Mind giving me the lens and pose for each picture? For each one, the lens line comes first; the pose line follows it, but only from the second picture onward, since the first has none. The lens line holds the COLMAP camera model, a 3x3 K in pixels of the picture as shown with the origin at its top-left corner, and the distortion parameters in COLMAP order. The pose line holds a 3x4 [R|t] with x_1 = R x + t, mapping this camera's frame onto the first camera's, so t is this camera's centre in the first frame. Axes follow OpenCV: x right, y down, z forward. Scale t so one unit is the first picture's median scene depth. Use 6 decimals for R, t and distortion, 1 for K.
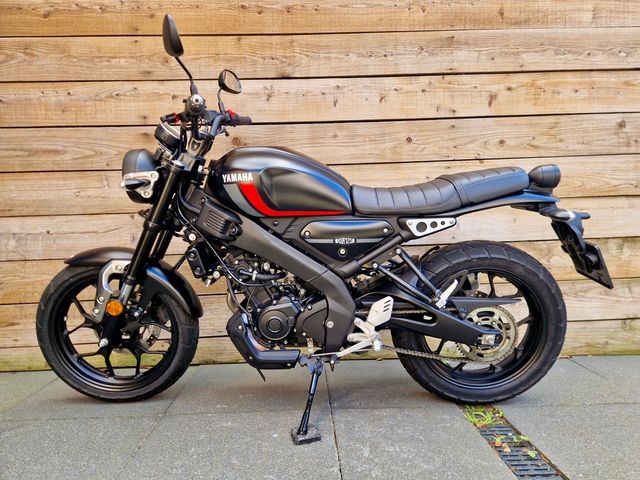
lens RADIAL K [[428.6, 0, 320.0], [0, 428.6, 240.0], [0, 0, 1]] dist [0.070453, -0.060907]
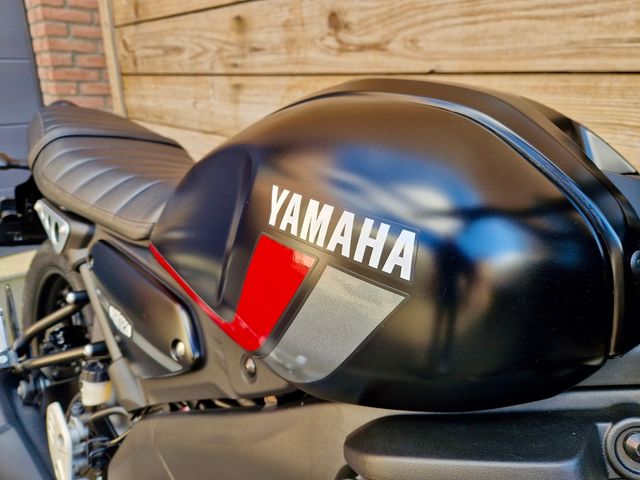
lens RADIAL K [[441.2, 0, 317.7], [0, 441.2, 240.5], [0, 0, 1]] dist [0.027611, -0.038737]
pose [[0.643123, 0.298498, -0.705189, 0.317944], [-0.056004, 0.936766, 0.345446, -0.216478], [0.763712, -0.182671, 0.619173, 0.803811]]
